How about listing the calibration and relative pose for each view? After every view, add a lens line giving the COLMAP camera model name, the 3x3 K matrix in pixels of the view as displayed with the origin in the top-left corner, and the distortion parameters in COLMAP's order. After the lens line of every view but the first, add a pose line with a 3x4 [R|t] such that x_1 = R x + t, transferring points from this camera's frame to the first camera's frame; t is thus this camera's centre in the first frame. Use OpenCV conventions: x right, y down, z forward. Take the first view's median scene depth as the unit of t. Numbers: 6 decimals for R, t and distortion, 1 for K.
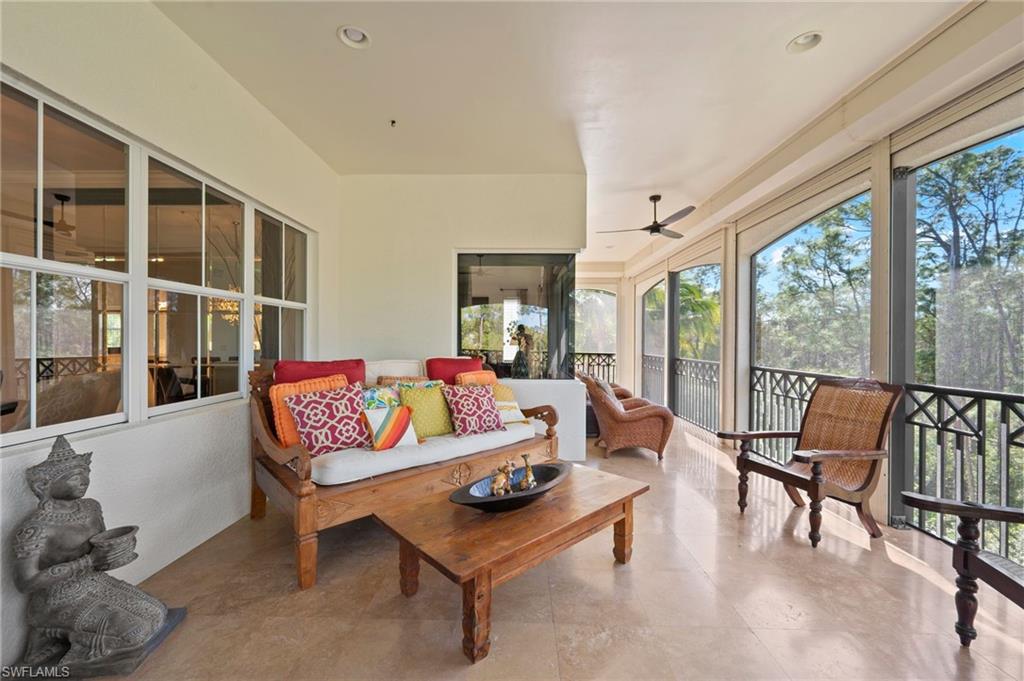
lens RADIAL K [[379.9, 0, 512.0], [0, 379.9, 340.5], [0, 0, 1]] dist [0.000423, 0.000009]
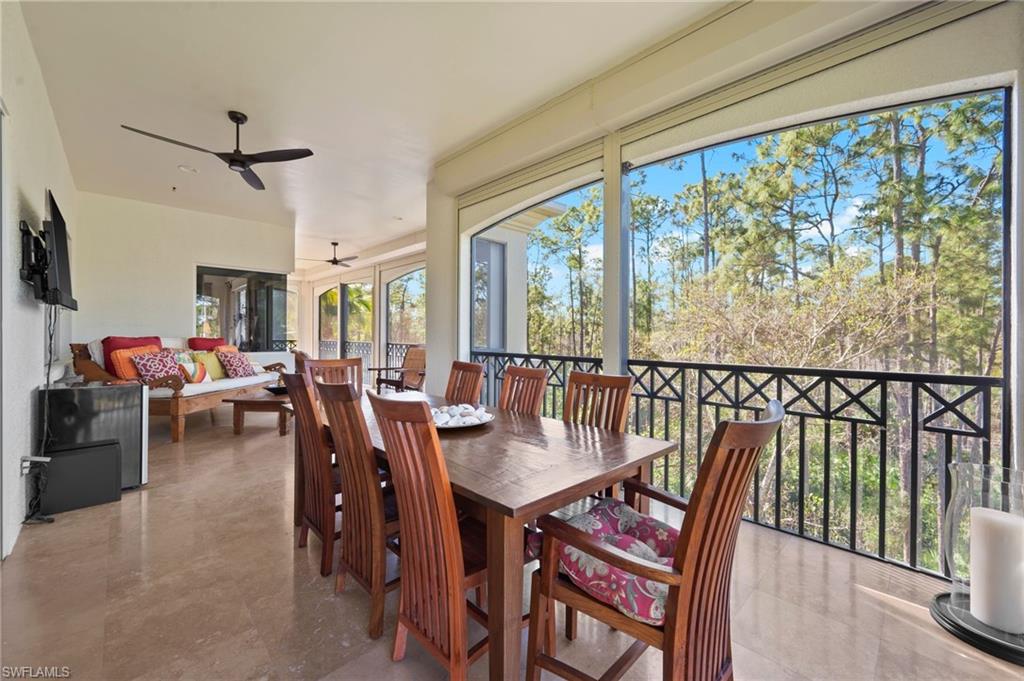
lens RADIAL K [[405.3, 0, 511.9], [0, 405.3, 333.6], [0, 0, 1]] dist [0.000620, 0.000011]
pose [[0.688989, -0.000236, 0.724772, -0.542986], [0.004949, 0.999978, -0.004378, 0.045624], [-0.724755, 0.006604, 0.688975, -1.131348]]
